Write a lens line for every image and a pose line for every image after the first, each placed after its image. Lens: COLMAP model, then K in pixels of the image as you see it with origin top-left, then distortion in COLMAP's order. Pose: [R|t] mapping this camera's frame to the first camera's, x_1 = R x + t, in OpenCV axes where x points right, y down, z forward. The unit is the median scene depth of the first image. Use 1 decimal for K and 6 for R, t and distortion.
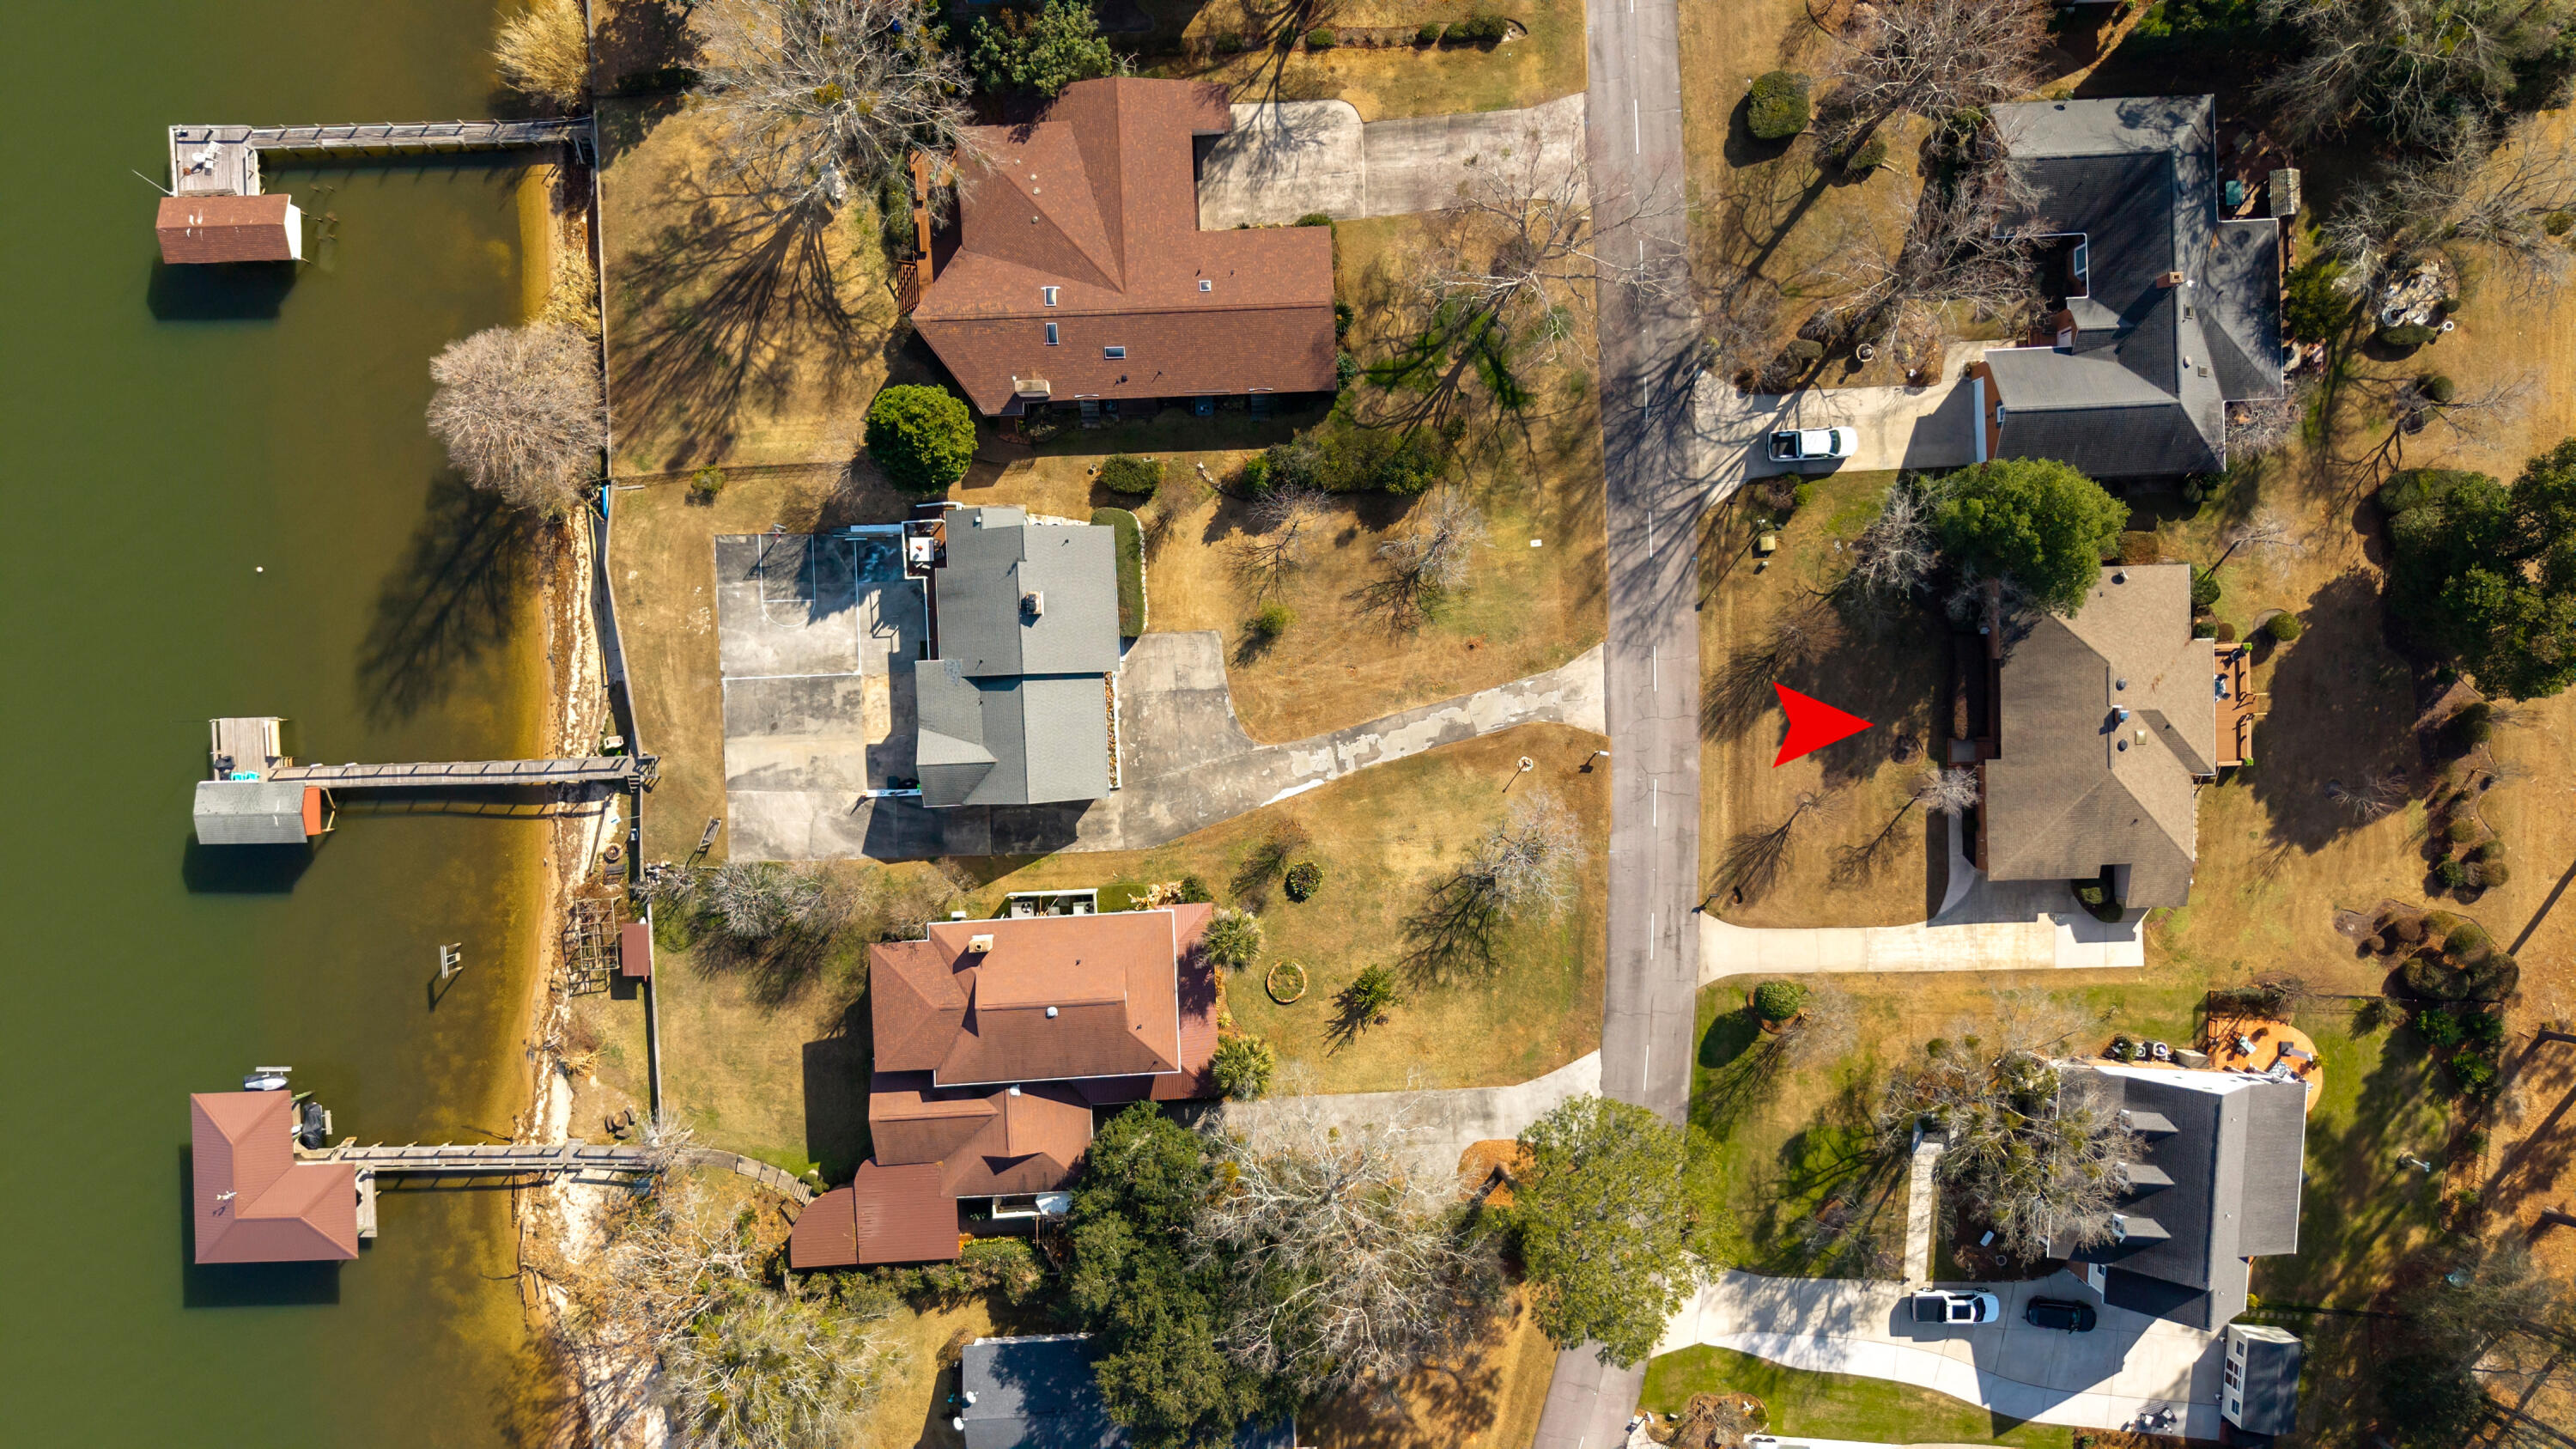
lens RADIAL K [[1684.8, 0, 1285.7], [0, 1684.8, 723.4], [0, 0, 1]] dist [-0.004408, -0.005672]
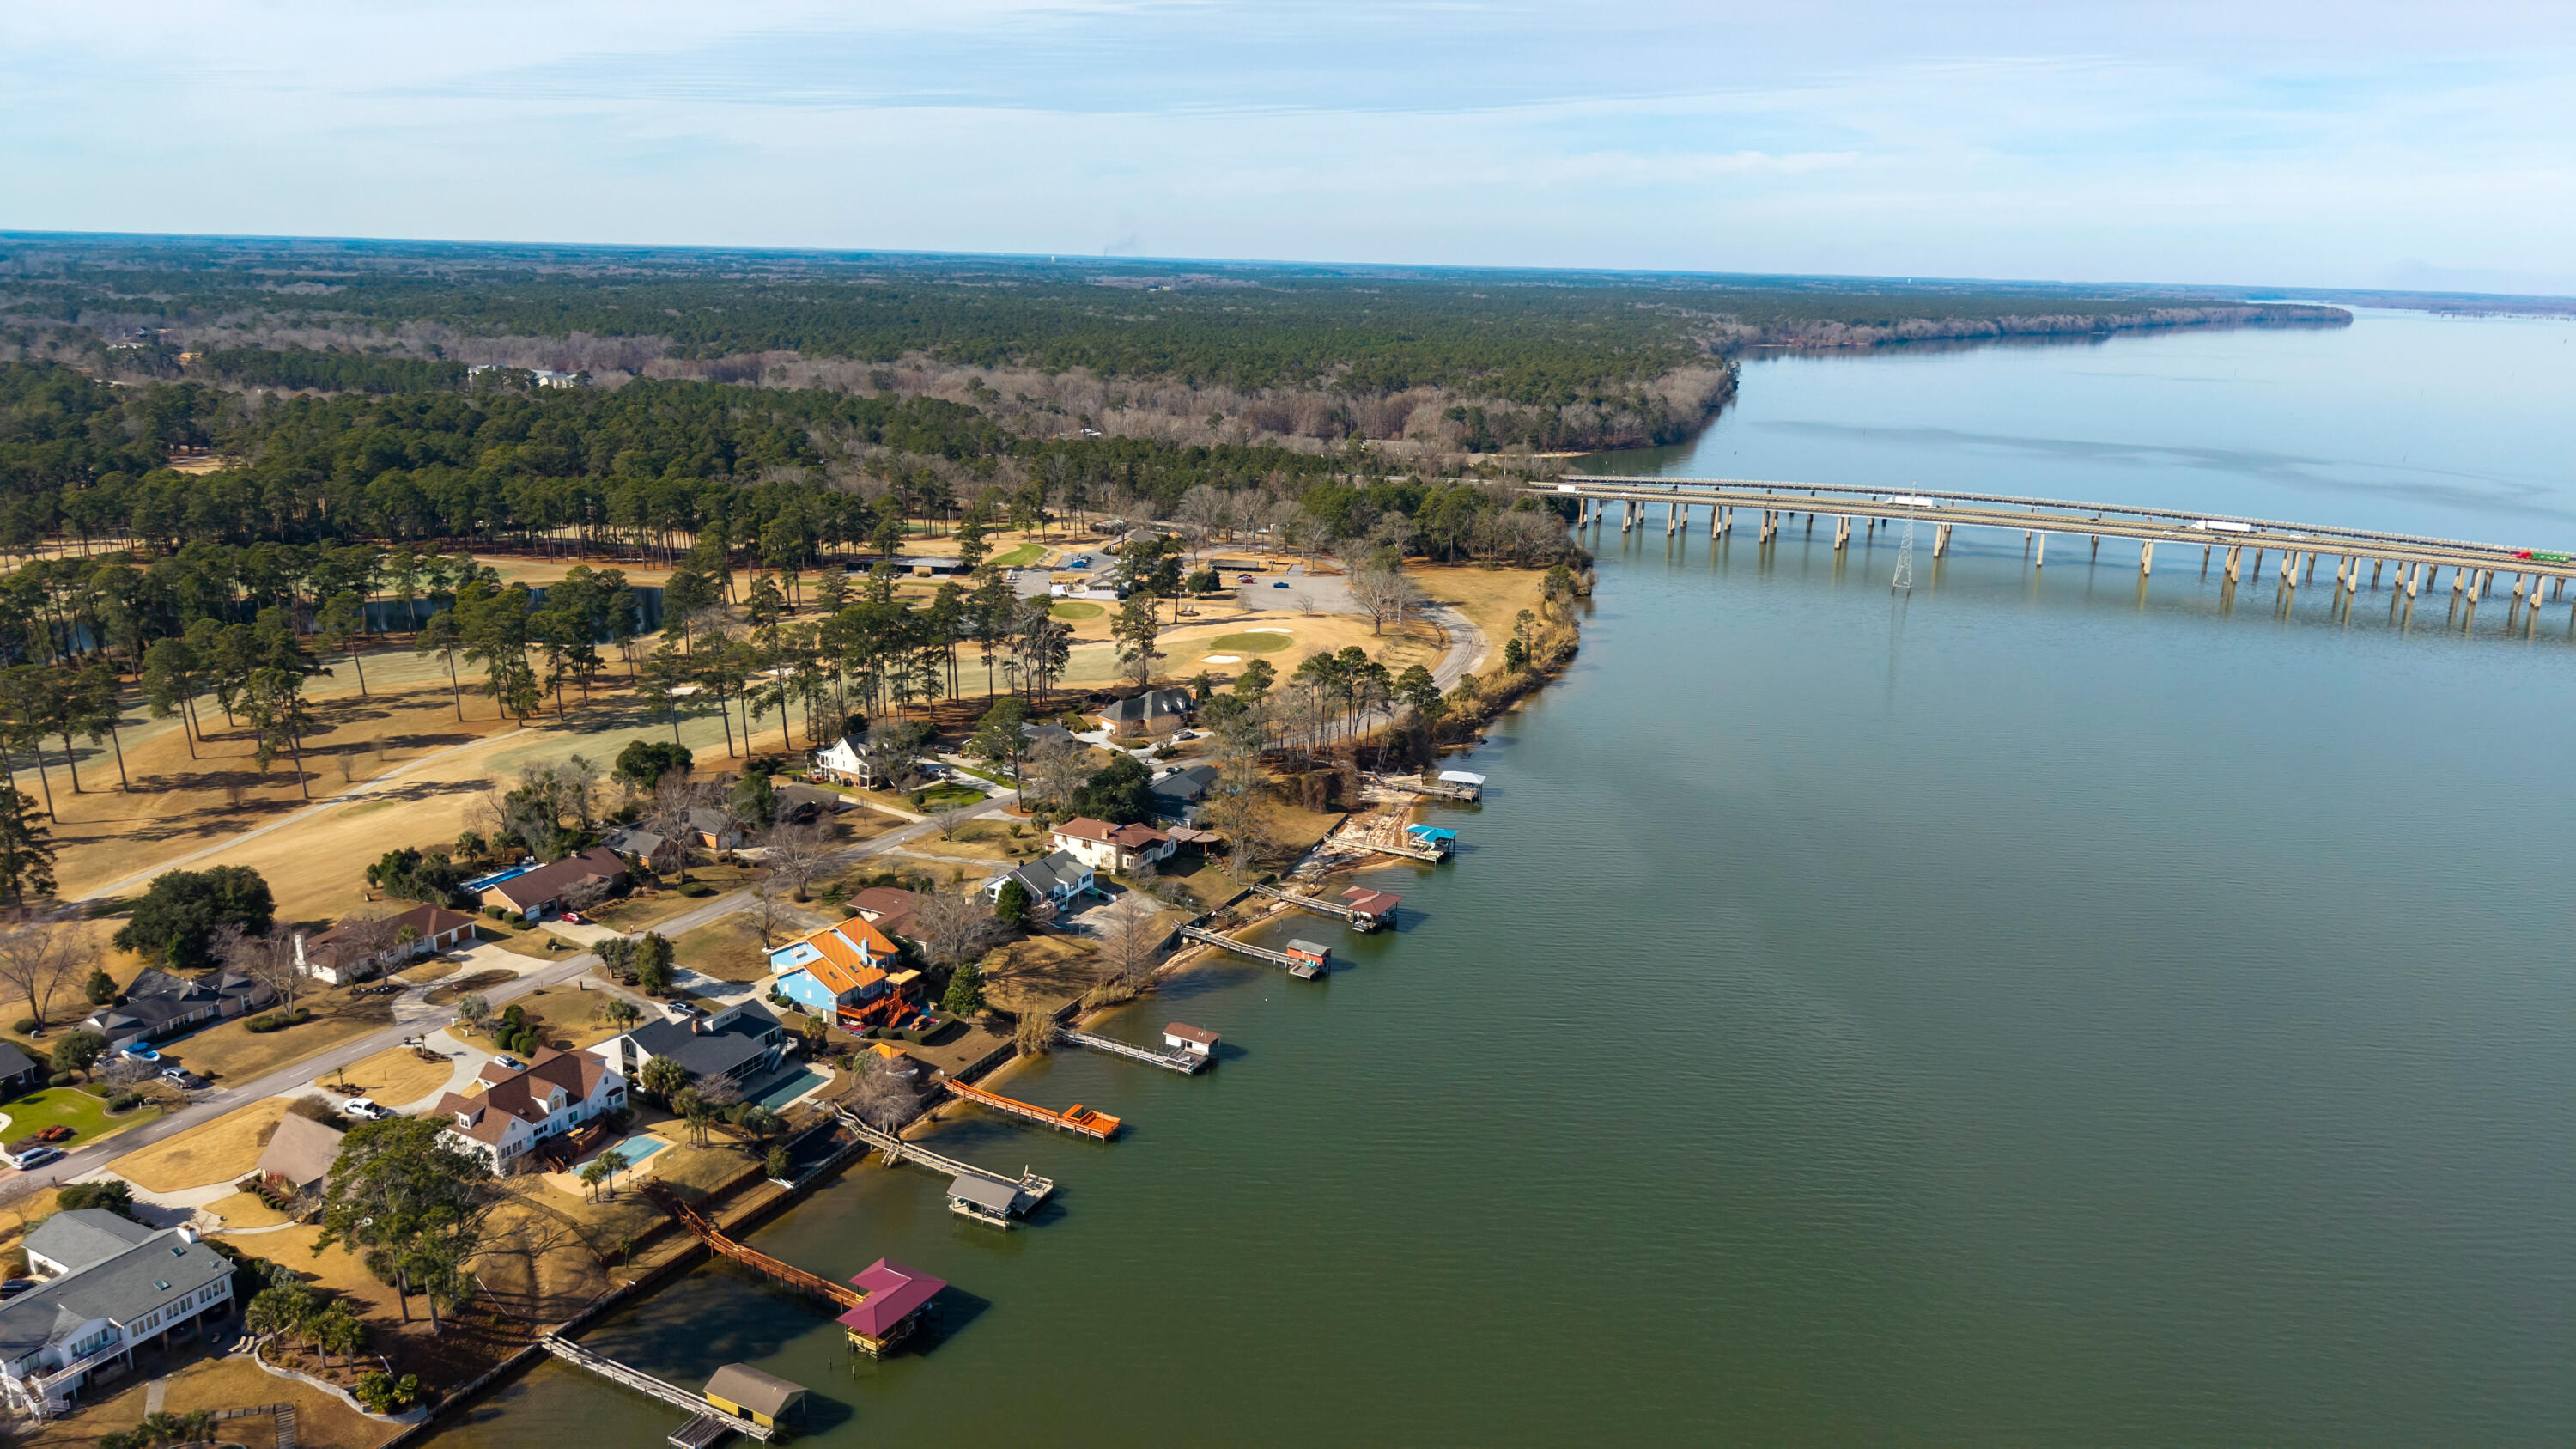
lens RADIAL K [[1684.8, 0, 1285.7], [0, 1684.8, 723.4], [0, 0, 1]] dist [-0.004408, -0.005672]
pose [[-0.851969, -0.179416, 0.491893, -1.831784], [0.522836, -0.241020, 0.817650, -2.030877], [-0.028143, 0.953792, 0.299147, -0.131566]]
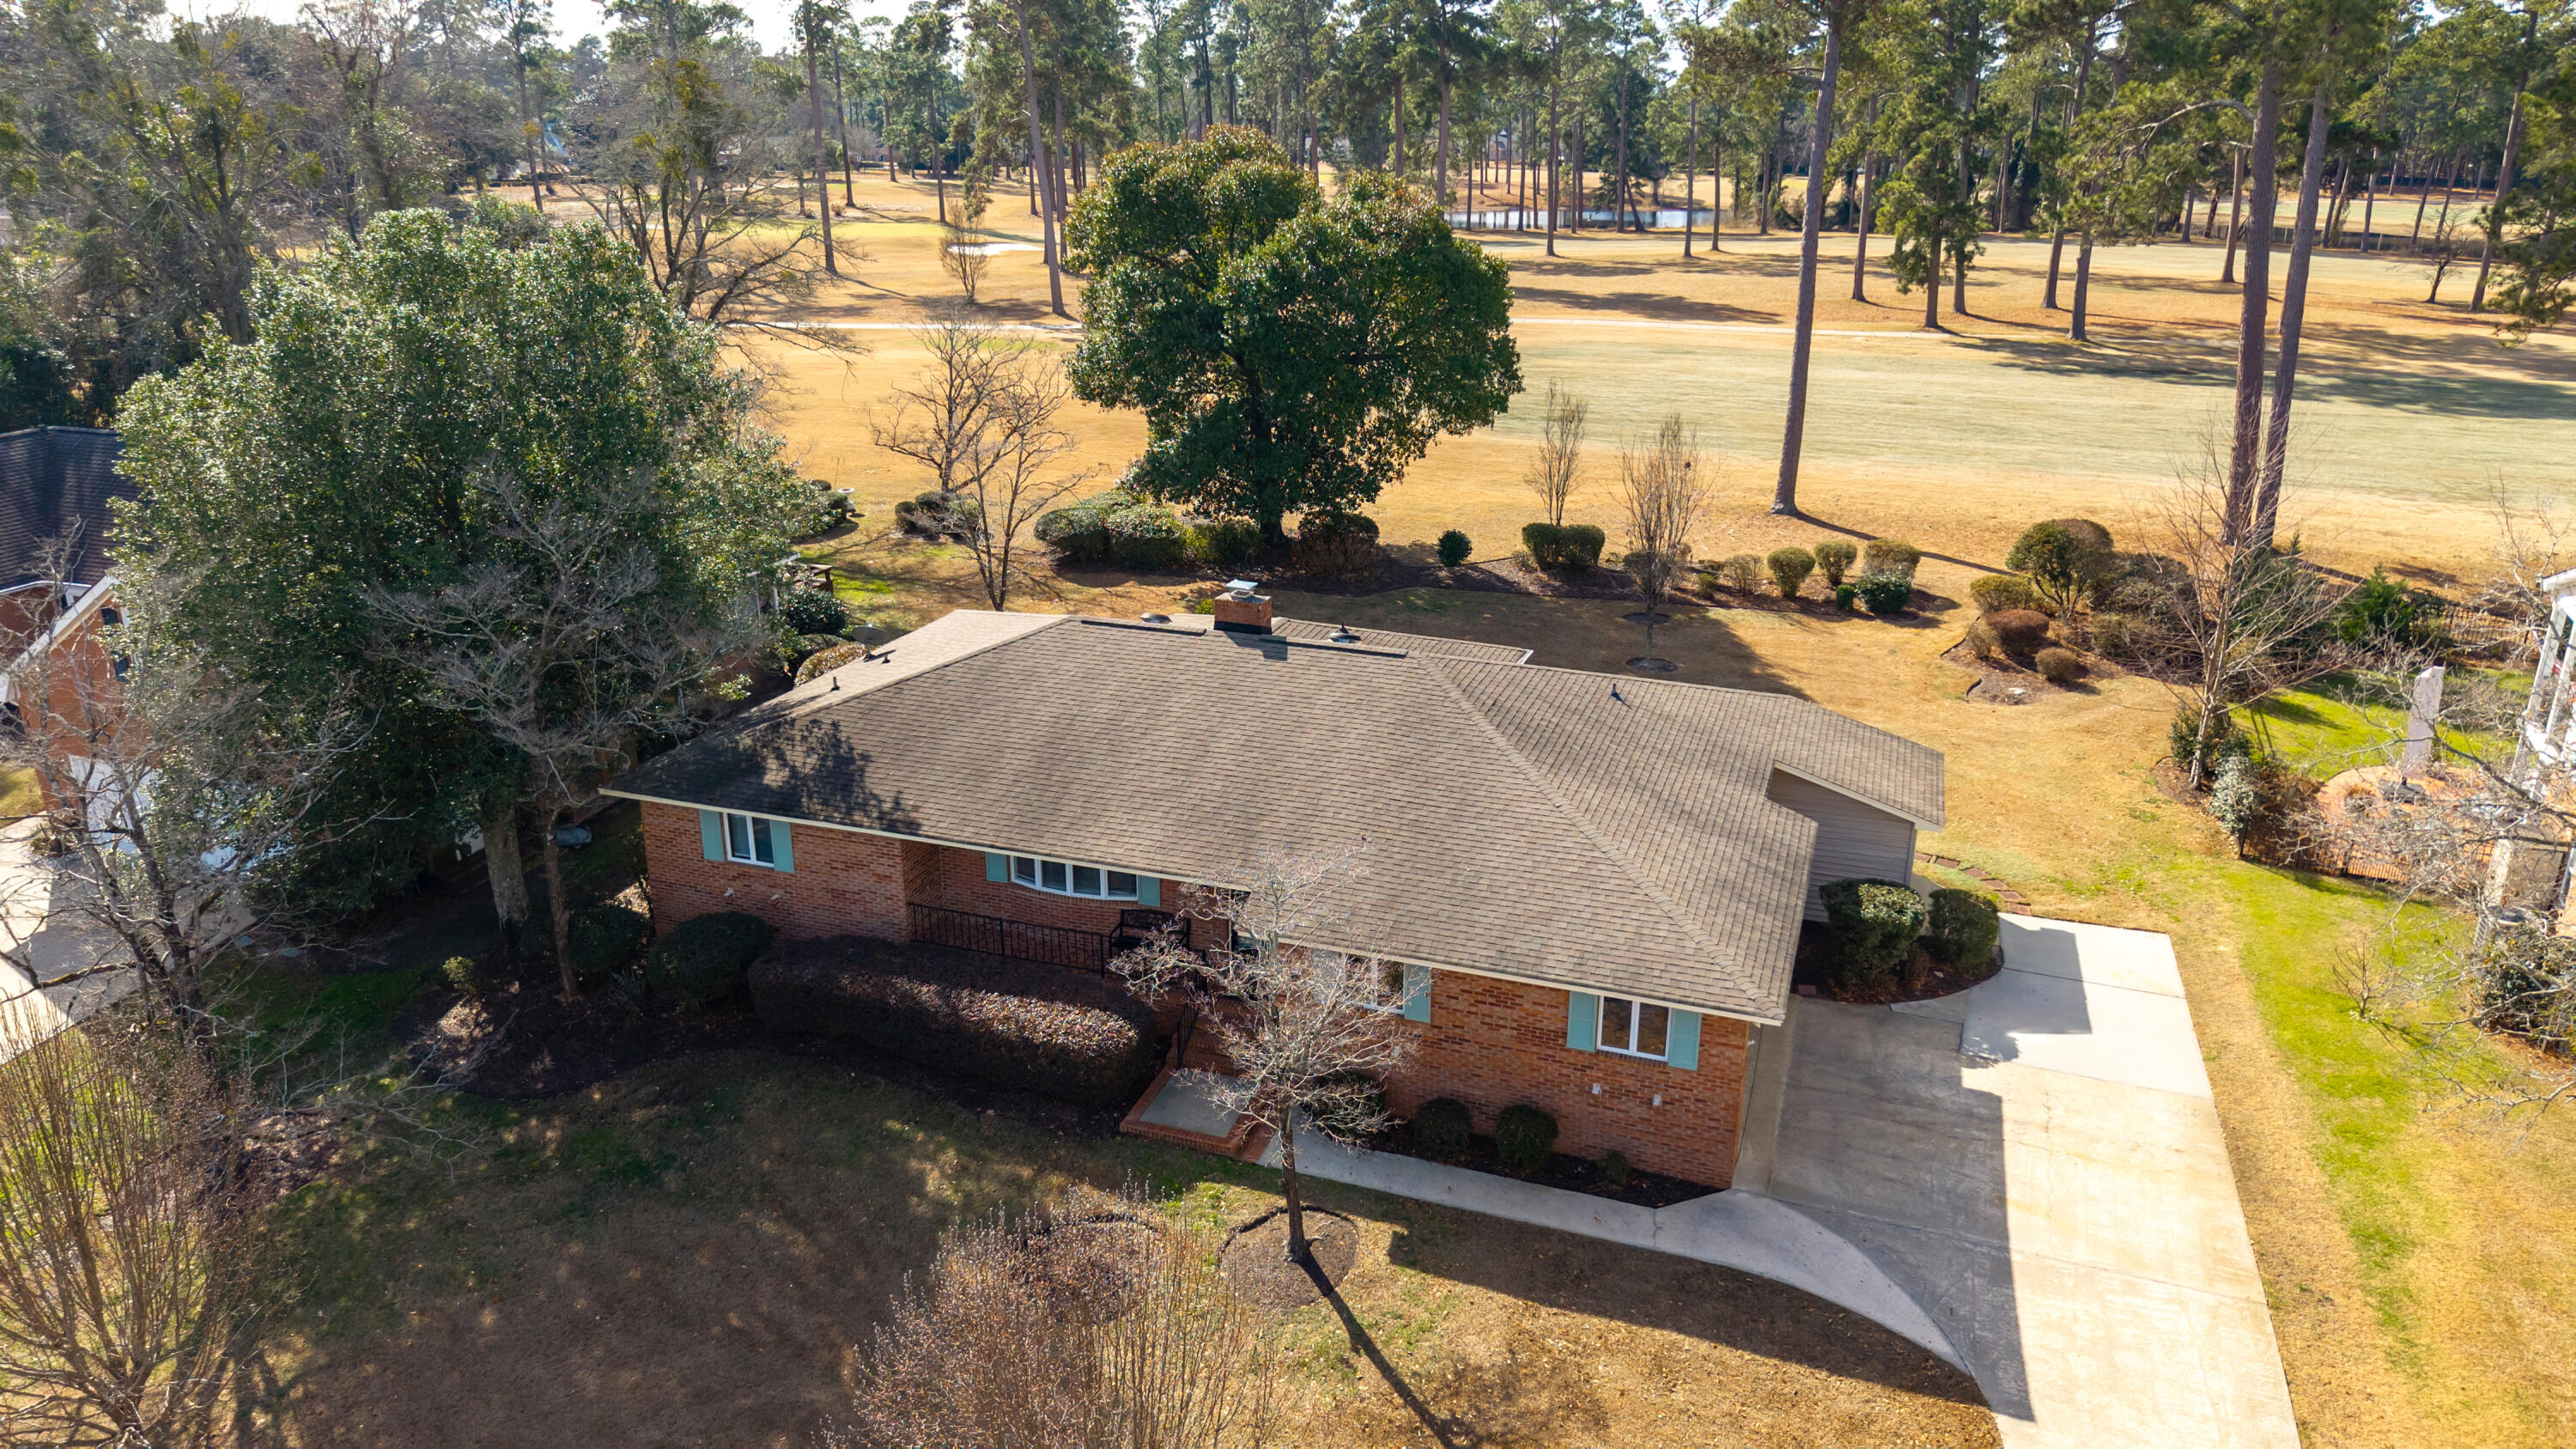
lens RADIAL K [[1684.8, 0, 1285.7], [0, 1684.8, 723.4], [0, 0, 1]] dist [-0.004408, -0.005672]
pose [[0.370432, -0.319509, 0.872178, 0.226326], [0.928655, 0.107680, -0.354972, 0.102281], [0.019501, 0.941445, 0.336602, 0.865587]]
